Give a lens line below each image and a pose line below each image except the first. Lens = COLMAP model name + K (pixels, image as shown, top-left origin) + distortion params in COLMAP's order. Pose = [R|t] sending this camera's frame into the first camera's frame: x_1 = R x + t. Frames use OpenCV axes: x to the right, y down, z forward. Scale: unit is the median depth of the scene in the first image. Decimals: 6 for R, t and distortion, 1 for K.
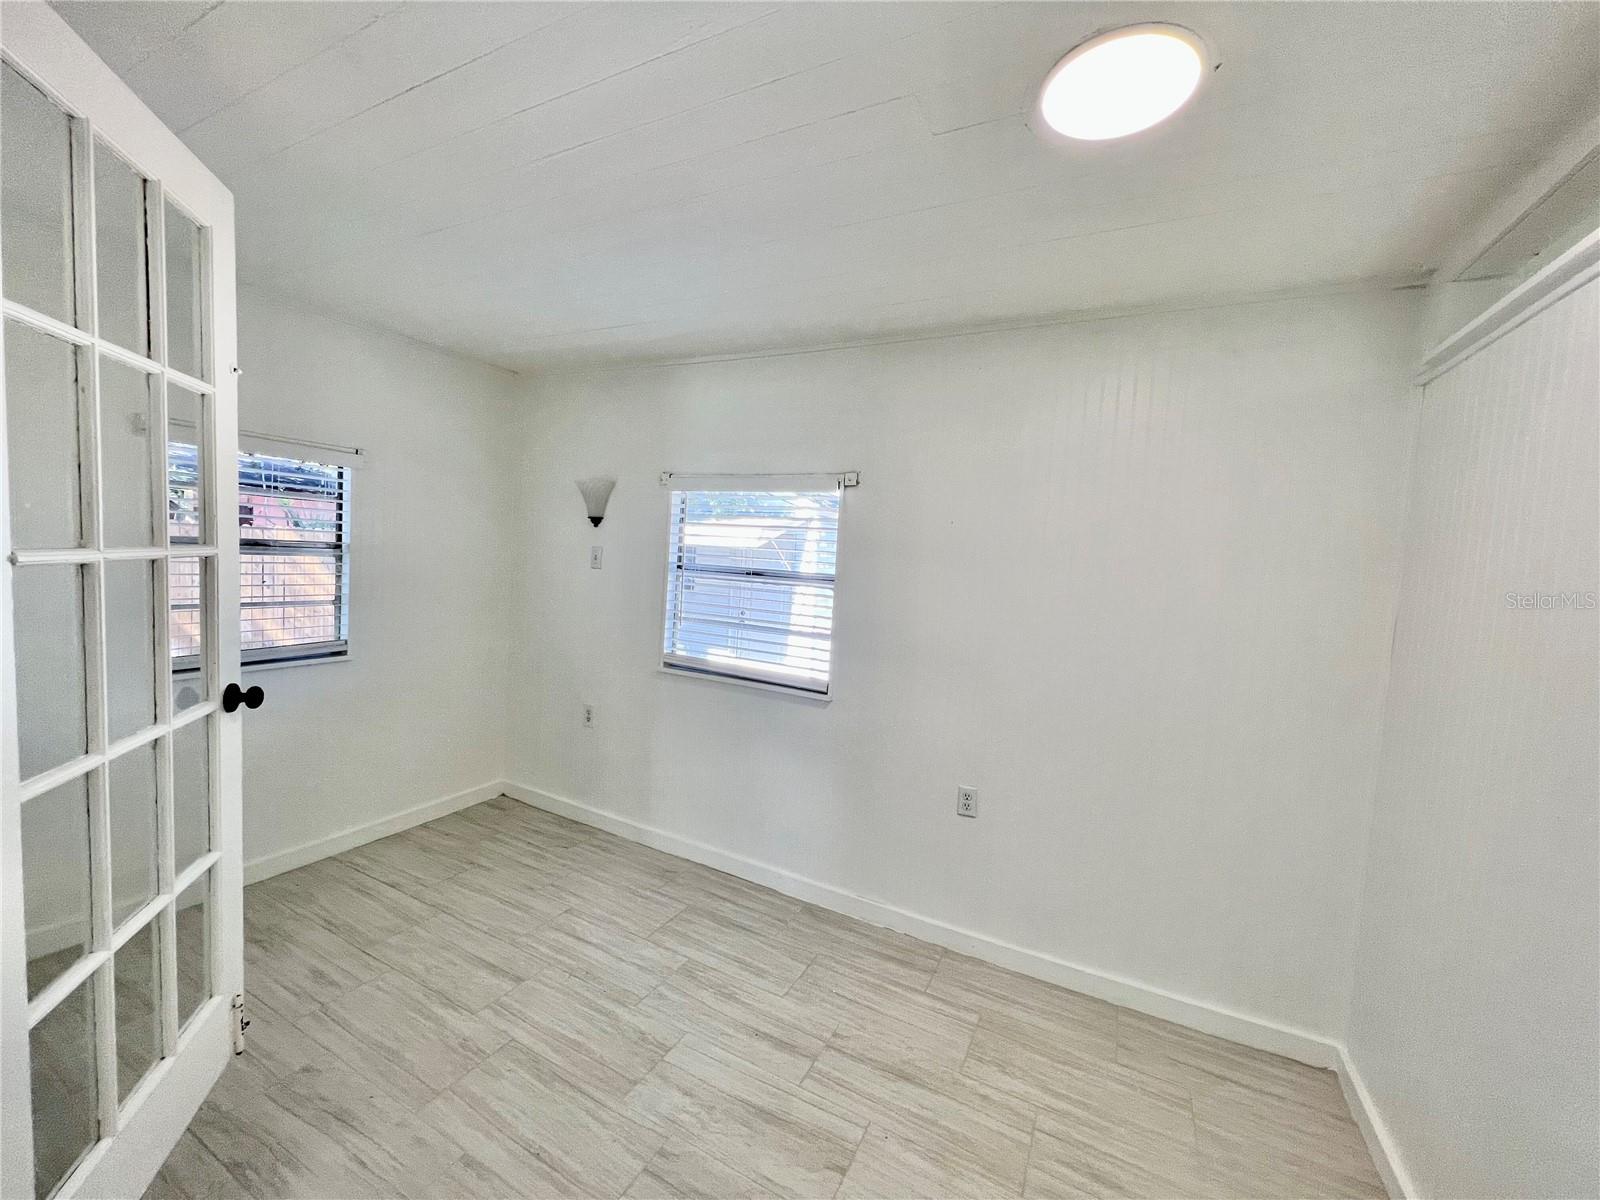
lens RADIAL K [[642.3, 0, 790.9], [0, 642.3, 598.6], [0, 0, 1]] dist [-0.000638, 0.000024]
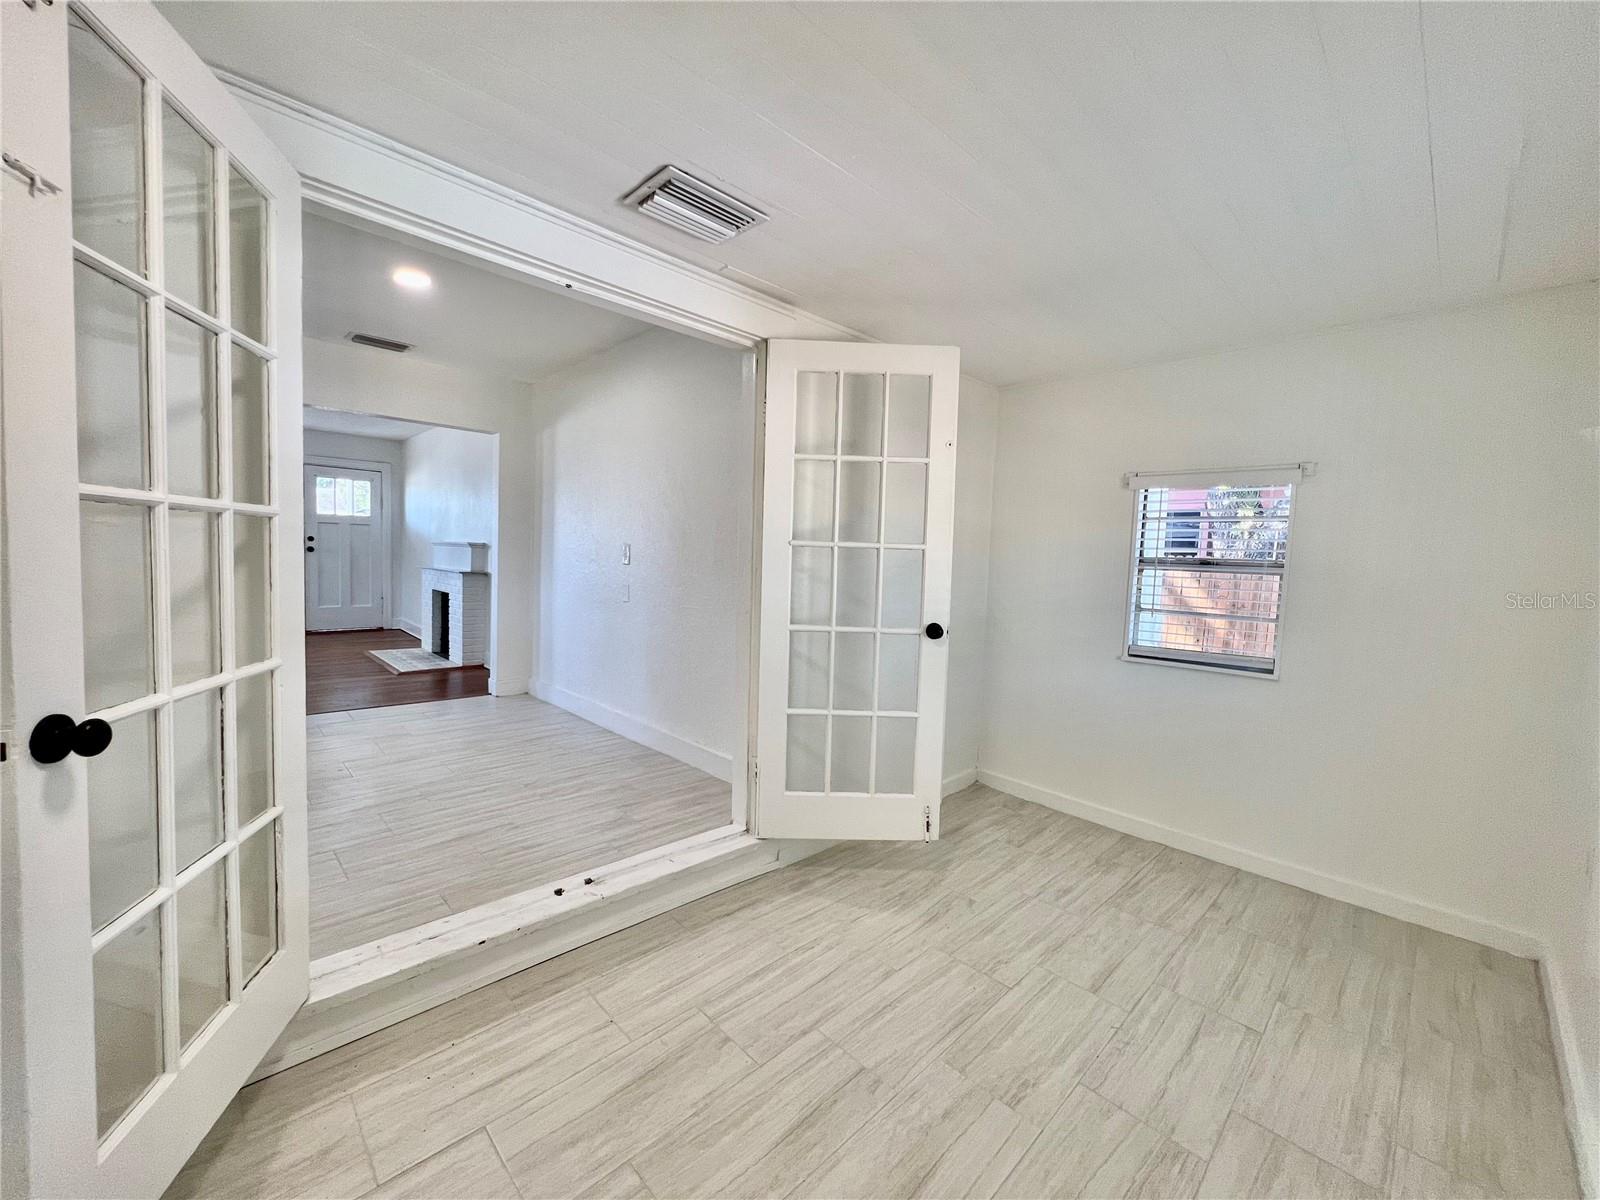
lens RADIAL K [[642.3, 0, 794.4], [0, 642.3, 592.4], [0, 0, 1]] dist [-0.000638, 0.000024]
pose [[-0.308357, -0.012799, -0.951185, 0.665732], [-0.116641, 0.992873, 0.024453, 0.036342], [0.944093, 0.118487, -0.307652, 0.846123]]
